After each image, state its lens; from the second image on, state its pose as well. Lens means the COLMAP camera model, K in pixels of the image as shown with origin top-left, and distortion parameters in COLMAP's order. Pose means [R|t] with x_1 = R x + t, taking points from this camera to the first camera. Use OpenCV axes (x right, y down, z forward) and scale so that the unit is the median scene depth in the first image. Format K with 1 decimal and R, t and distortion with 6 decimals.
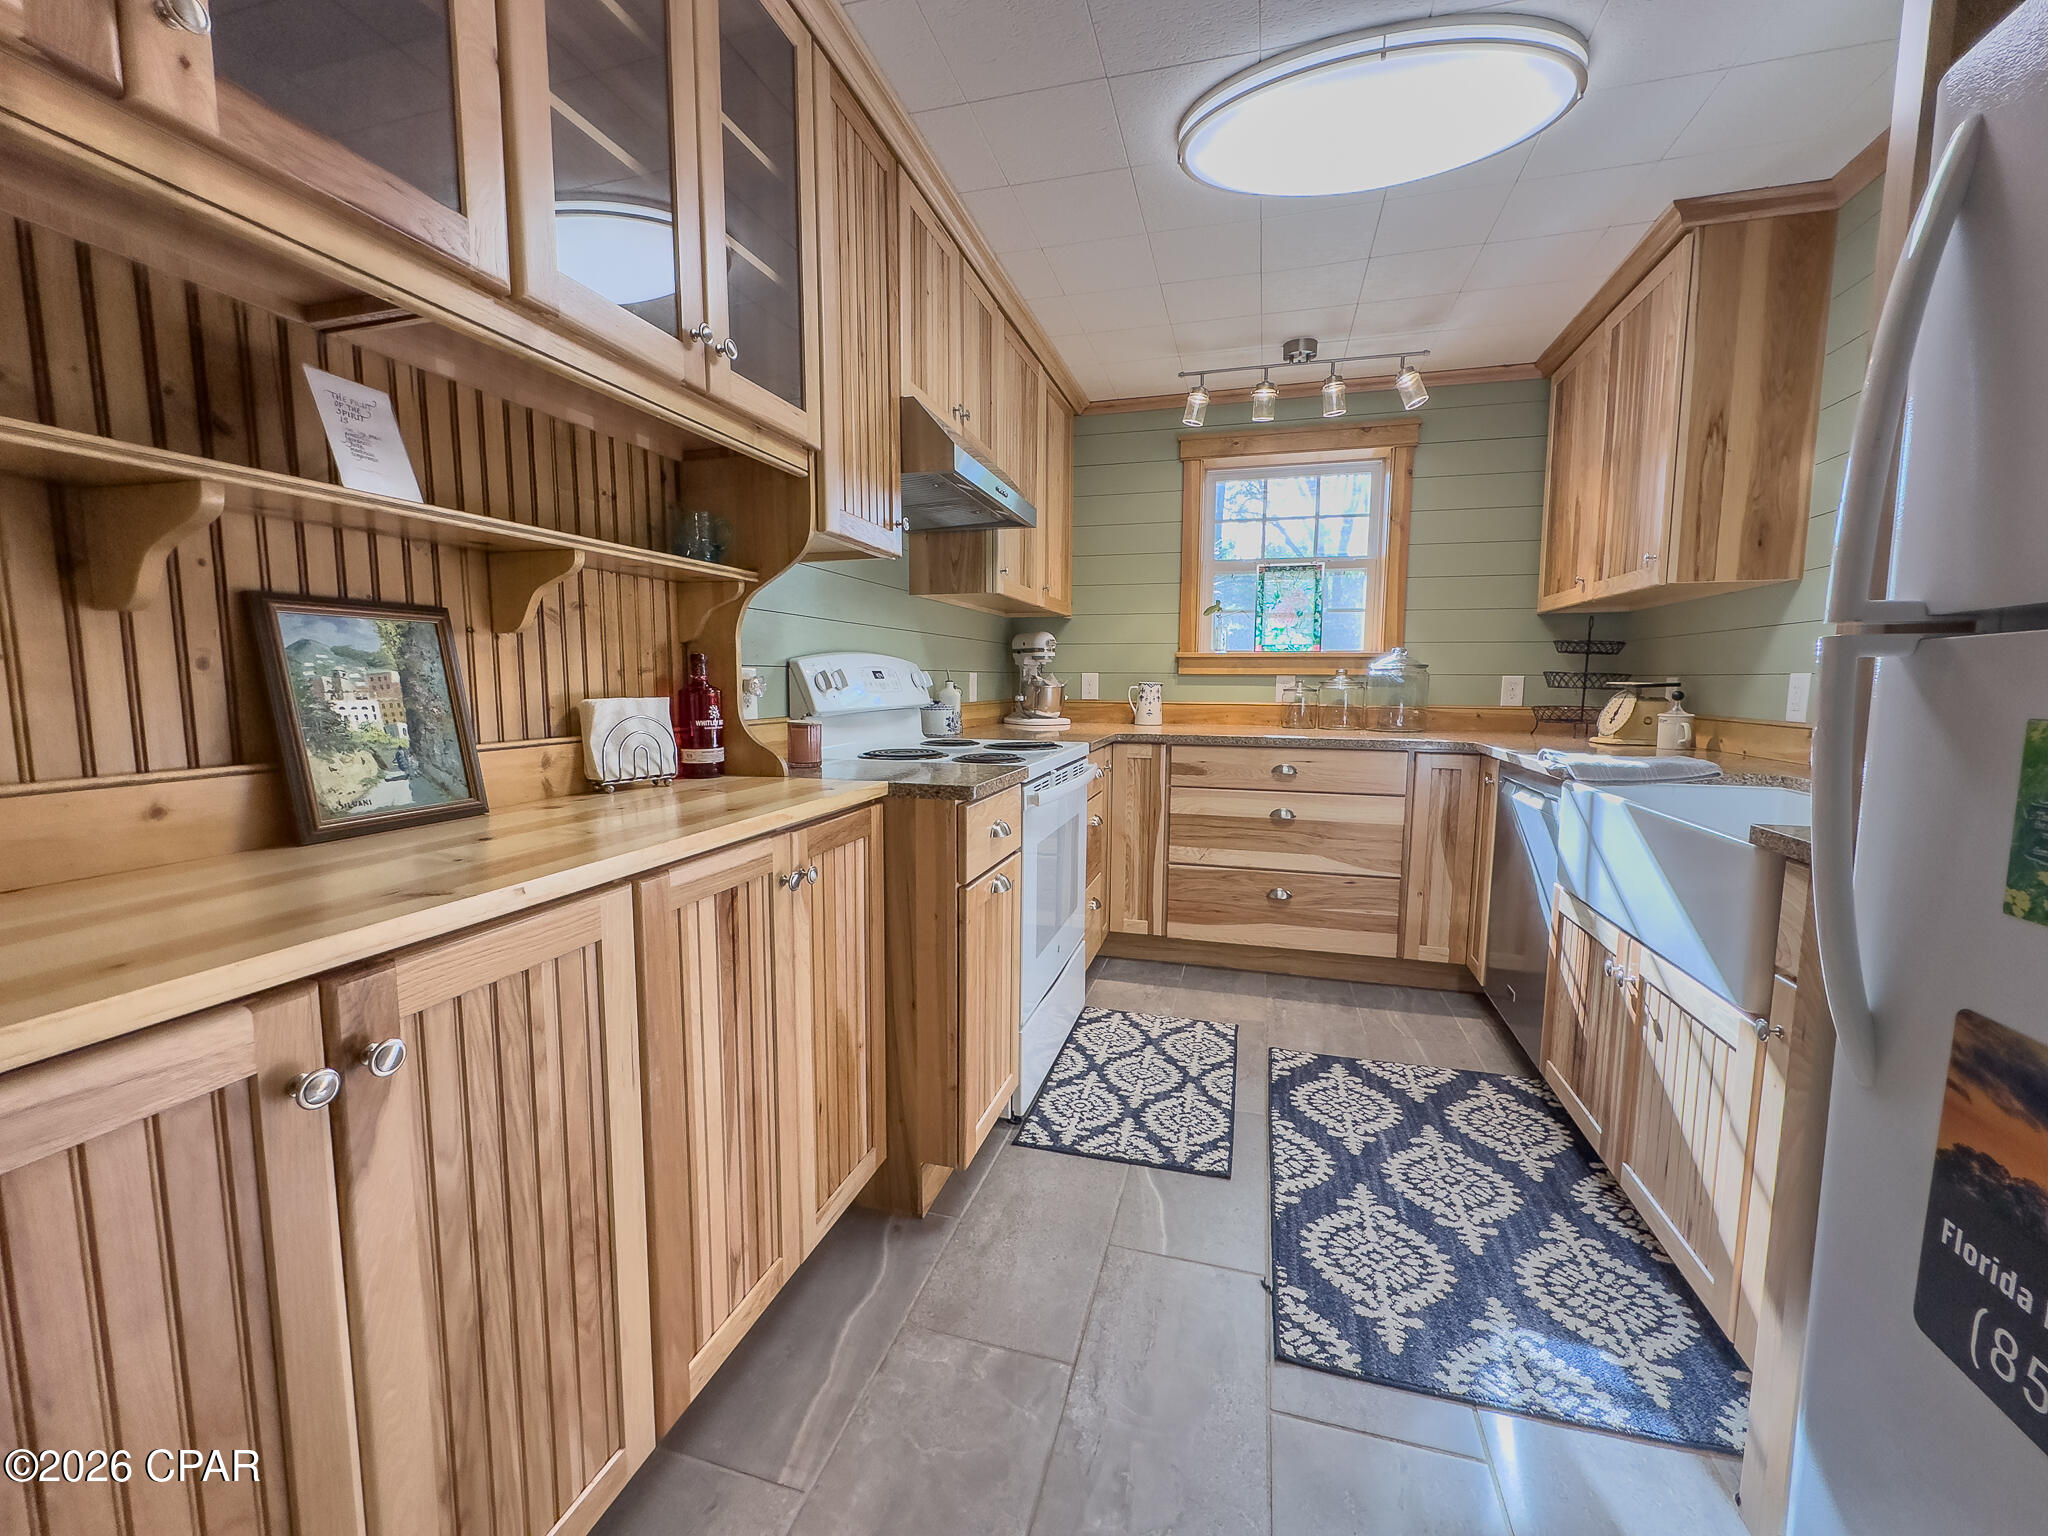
lens RADIAL K [[819.7, 0, 1022.4], [0, 819.7, 769.8], [0, 0, 1]] dist [-0.004473, 0.001145]
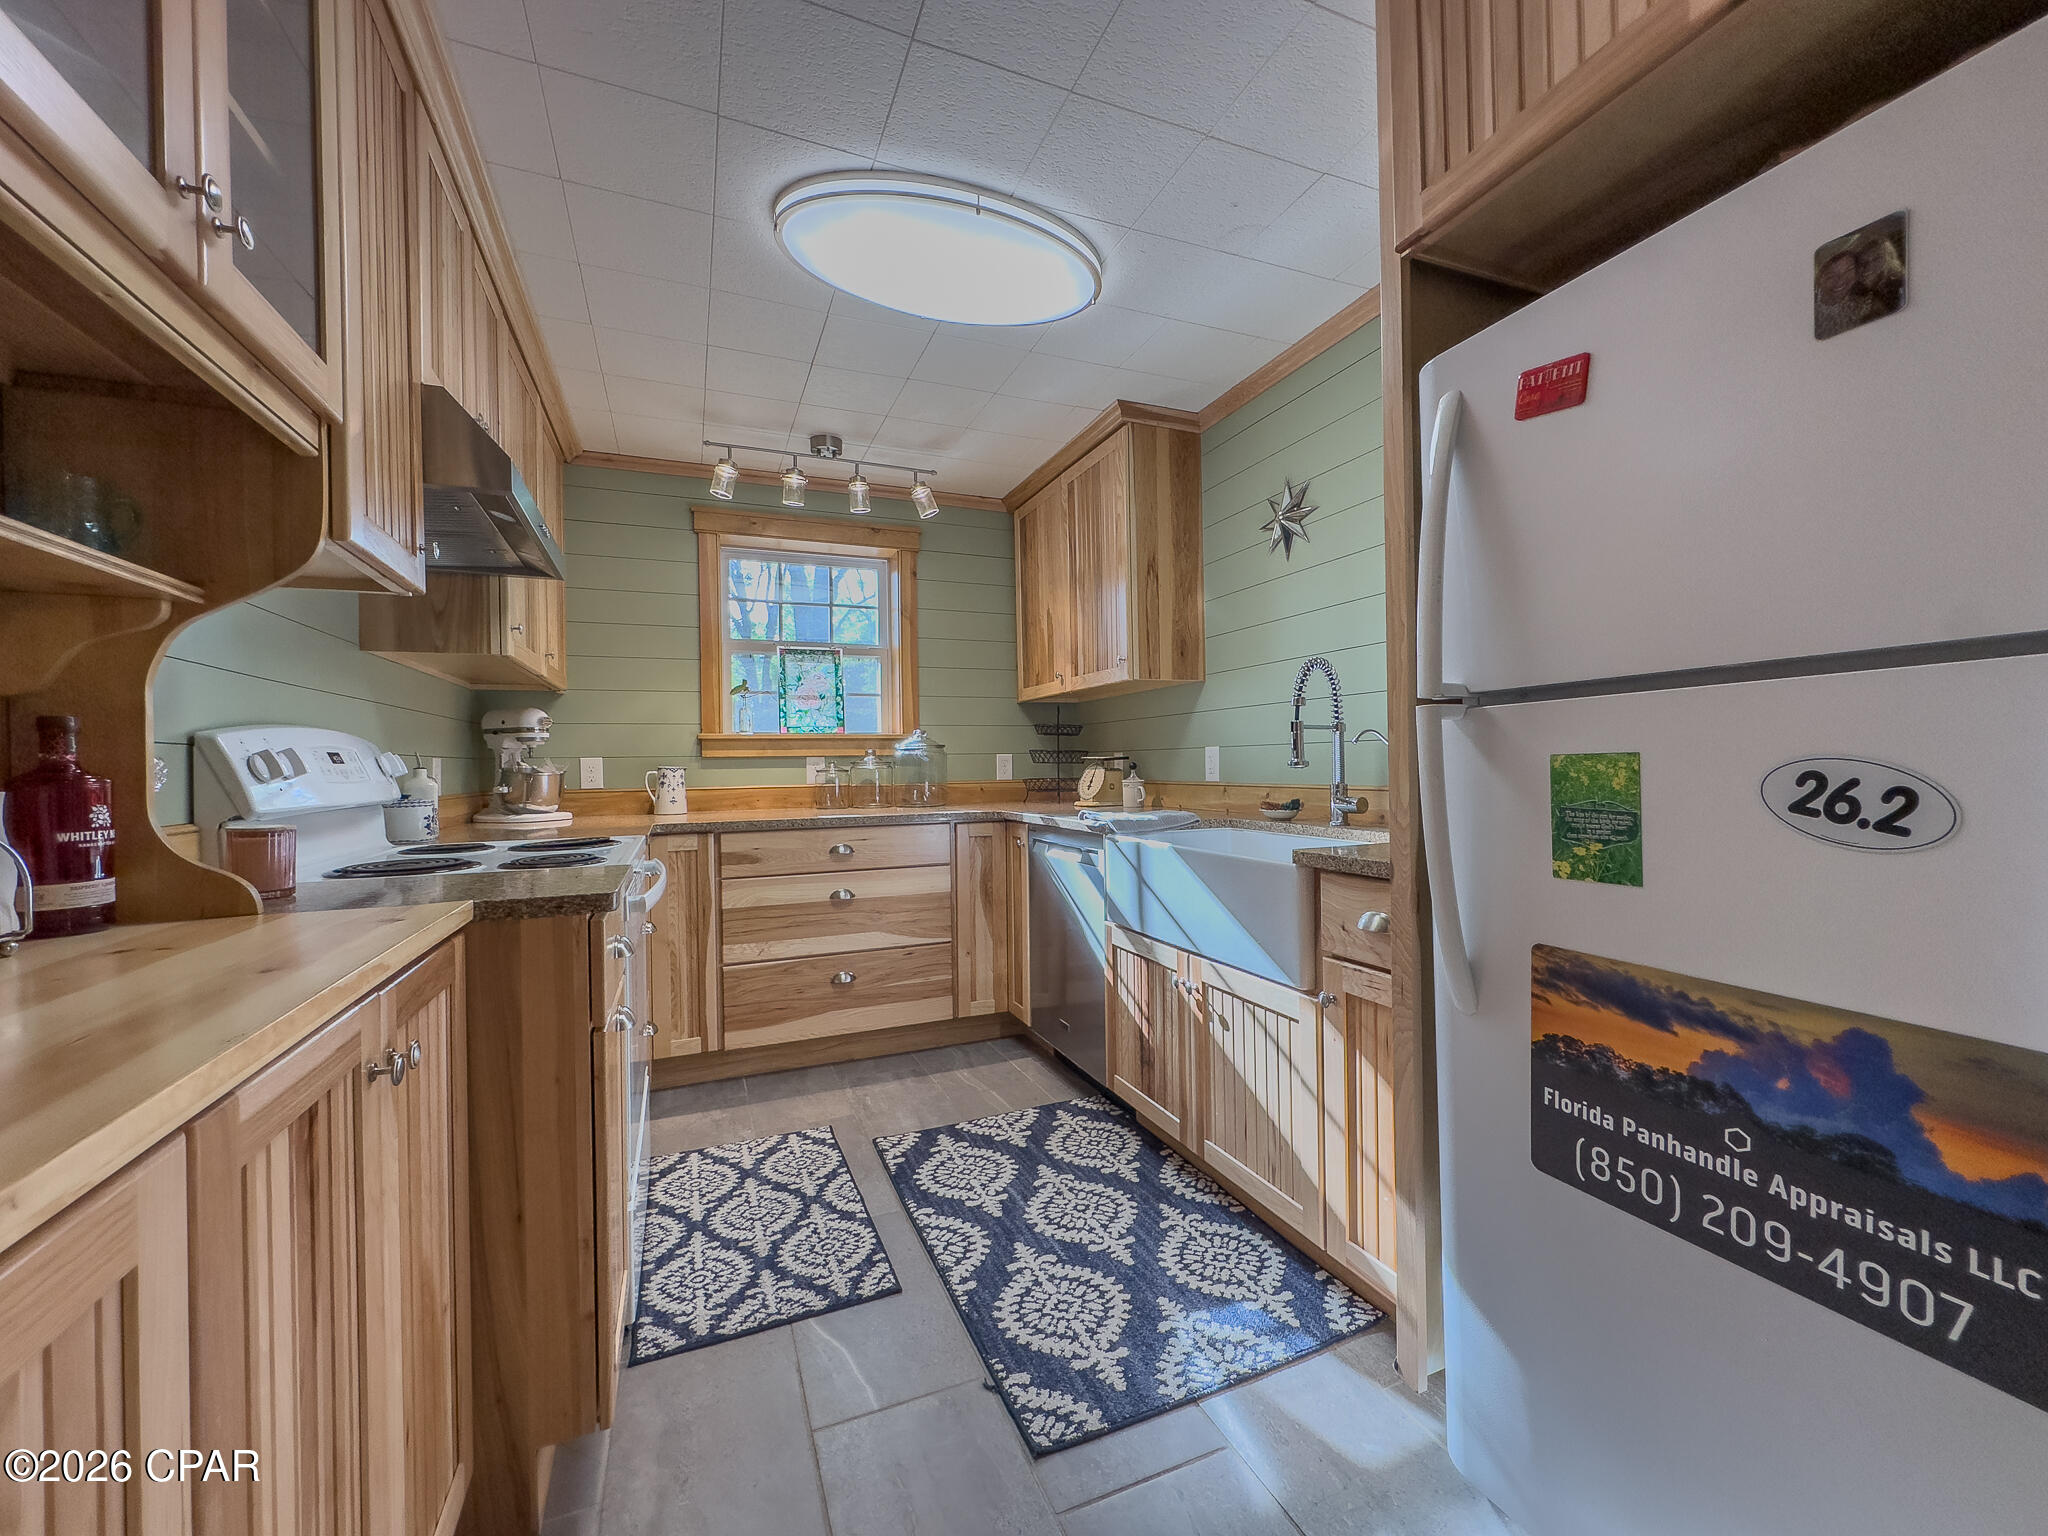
lens RADIAL K [[819.7, 0, 1022.4], [0, 819.7, 769.8], [0, 0, 1]] dist [-0.004473, 0.001145]
pose [[0.780715, -0.022294, 0.624490, -0.175155], [0.089719, 0.993008, -0.076713, -0.000561], [-0.618413, 0.115920, 0.777257, 0.113921]]
